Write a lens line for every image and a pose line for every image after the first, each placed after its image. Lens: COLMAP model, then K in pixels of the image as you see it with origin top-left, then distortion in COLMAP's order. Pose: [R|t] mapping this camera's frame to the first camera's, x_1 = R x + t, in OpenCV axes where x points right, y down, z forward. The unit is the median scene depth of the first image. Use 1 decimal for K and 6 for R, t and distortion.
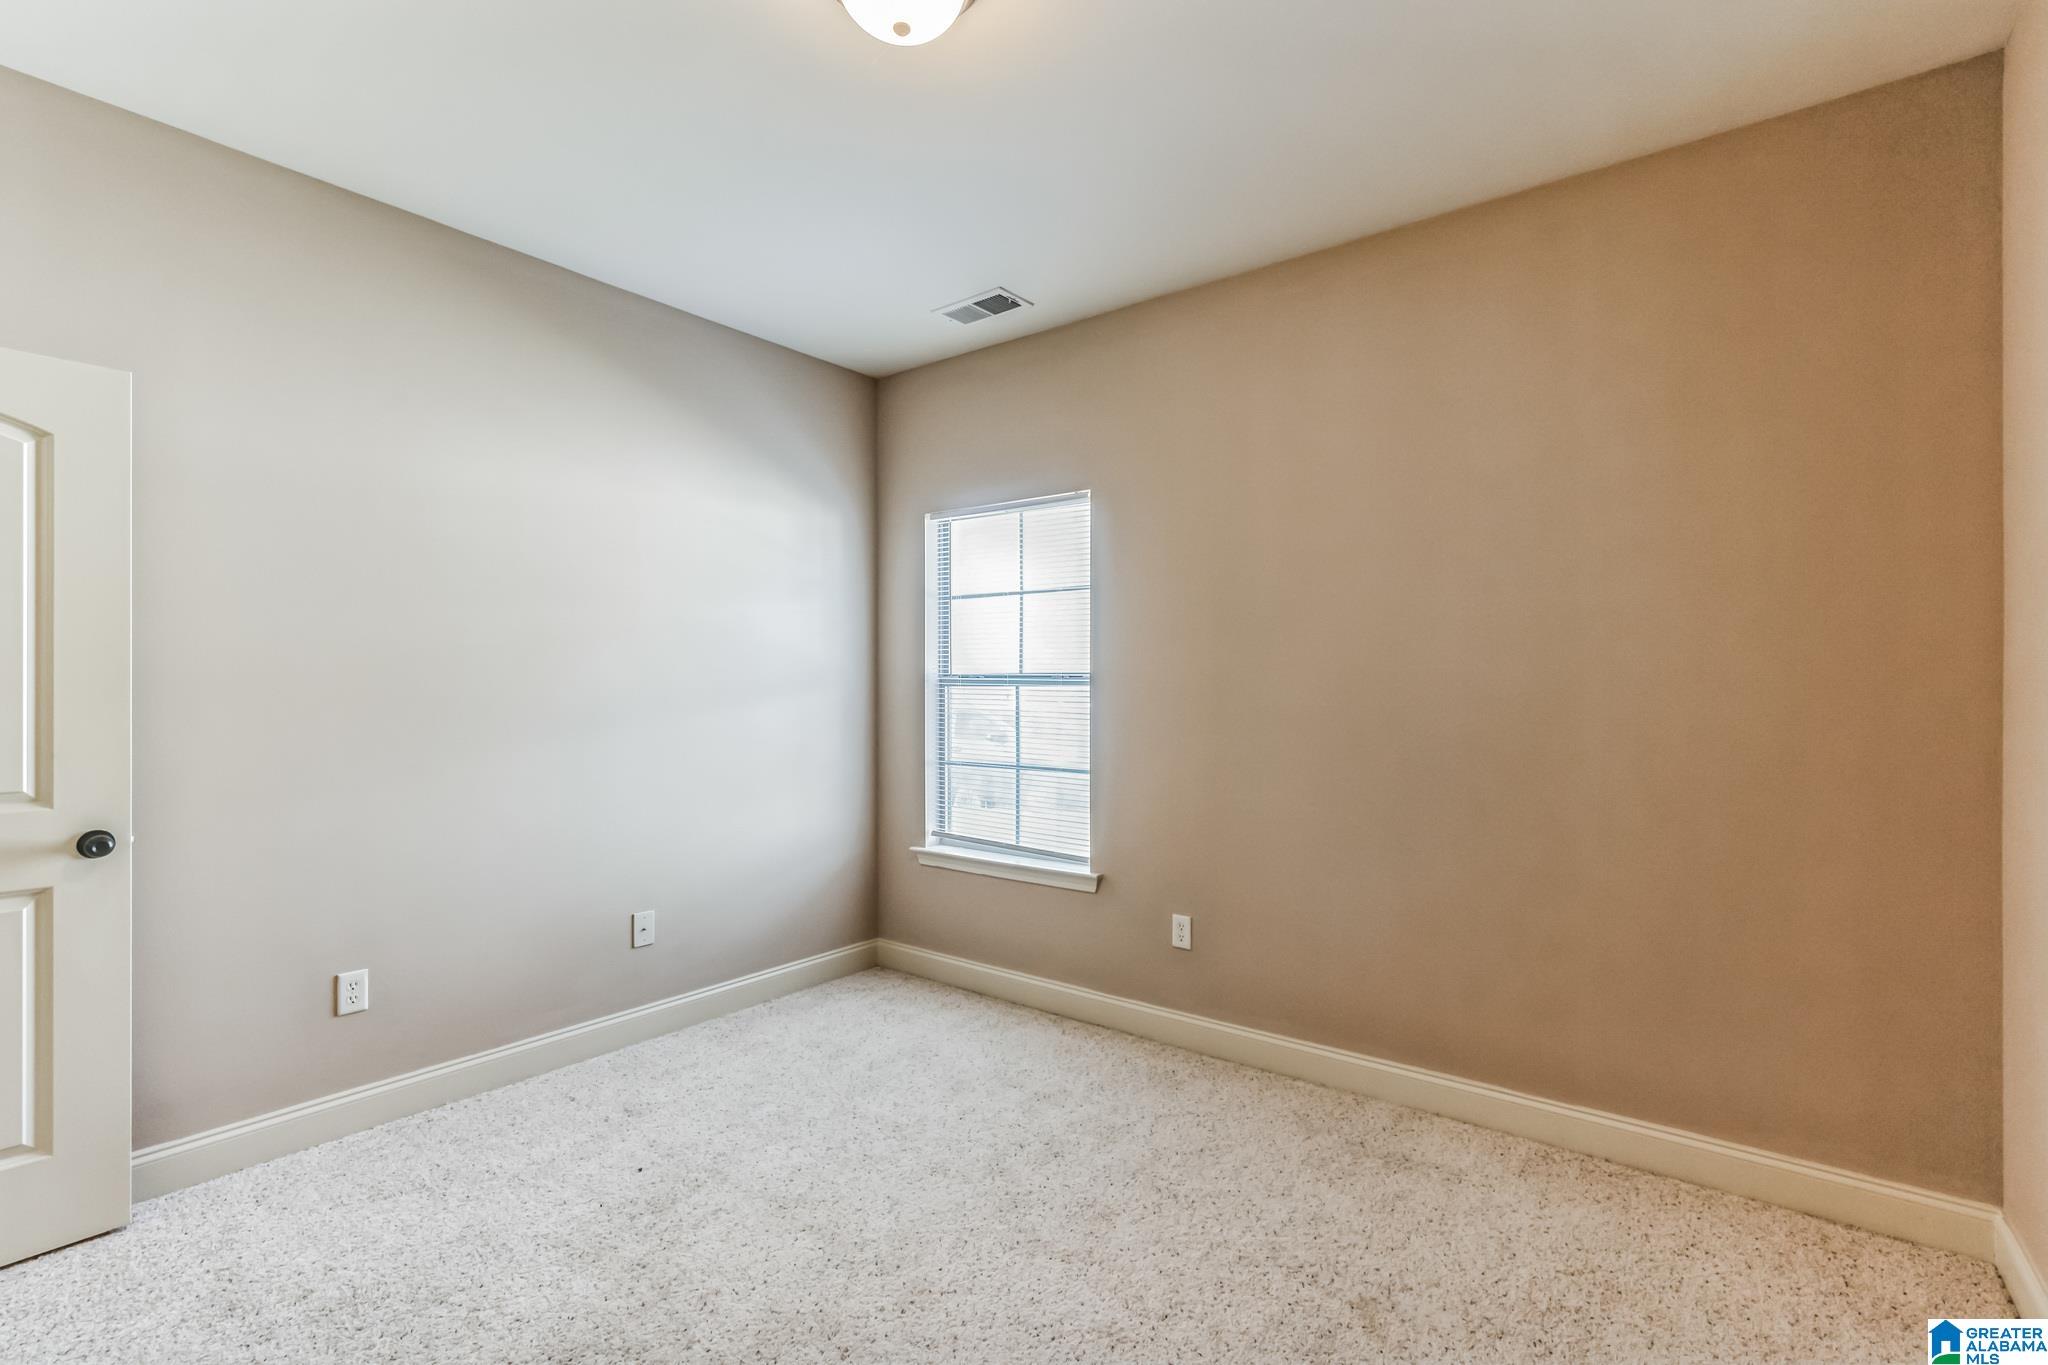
lens RADIAL K [[933.5, 0, 1039.2], [0, 933.5, 685.4], [0, 0, 1]] dist [-0.007722, 0.002687]
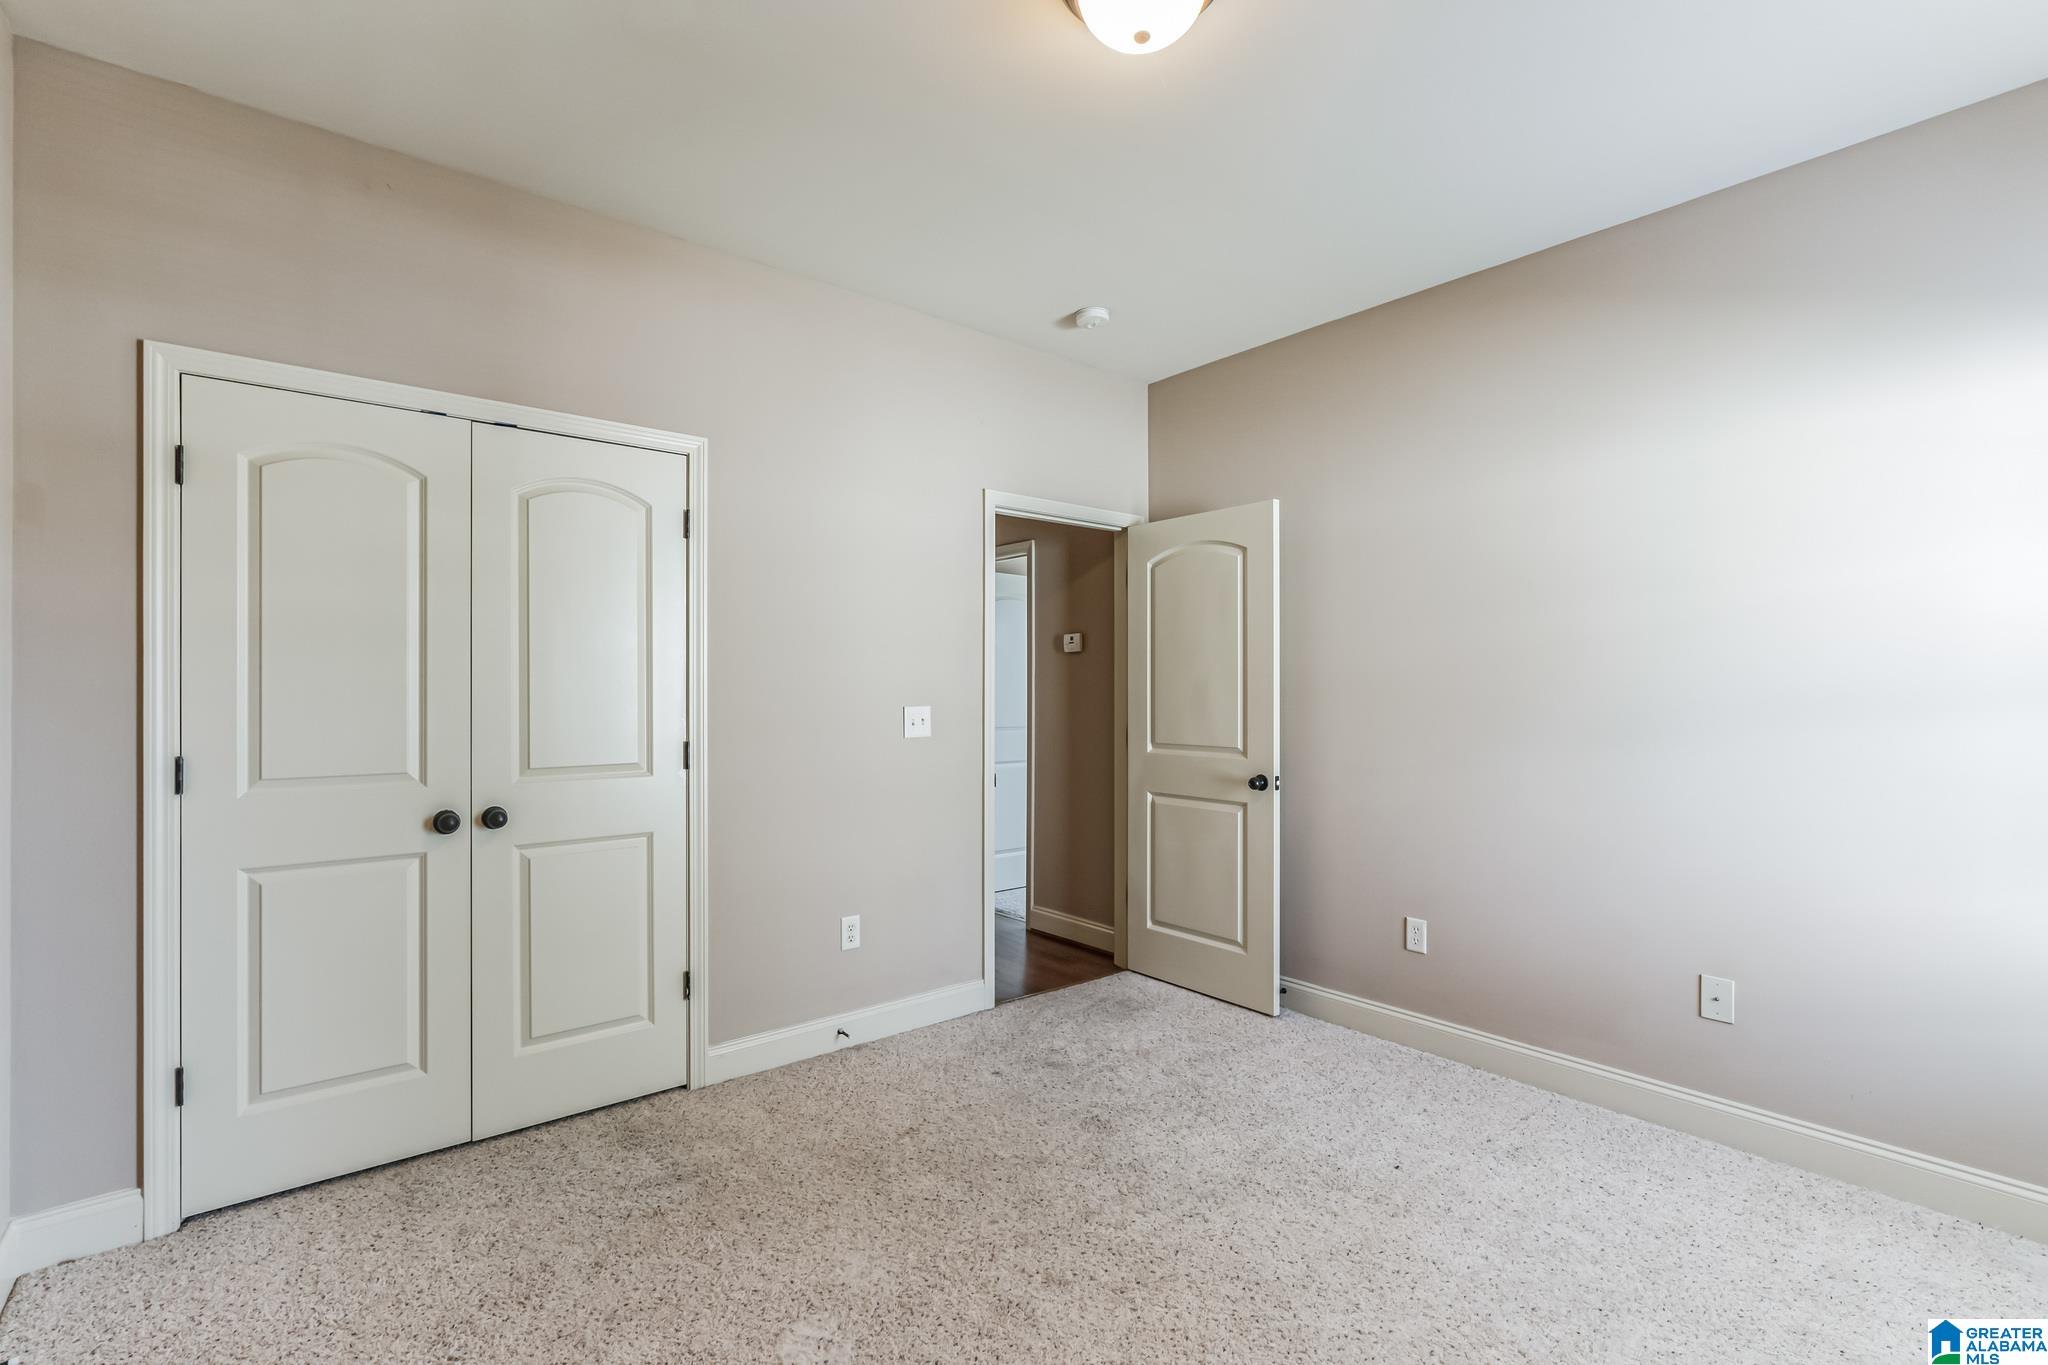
lens RADIAL K [[933.5, 0, 991.5], [0, 933.5, 682.9], [0, 0, 1]] dist [-0.007722, 0.002687]
pose [[-0.255672, -0.005262, -0.966749, 0.734955], [0.003443, 0.999974, -0.006353, -0.002425], [0.966757, -0.004953, -0.255647, 0.920670]]
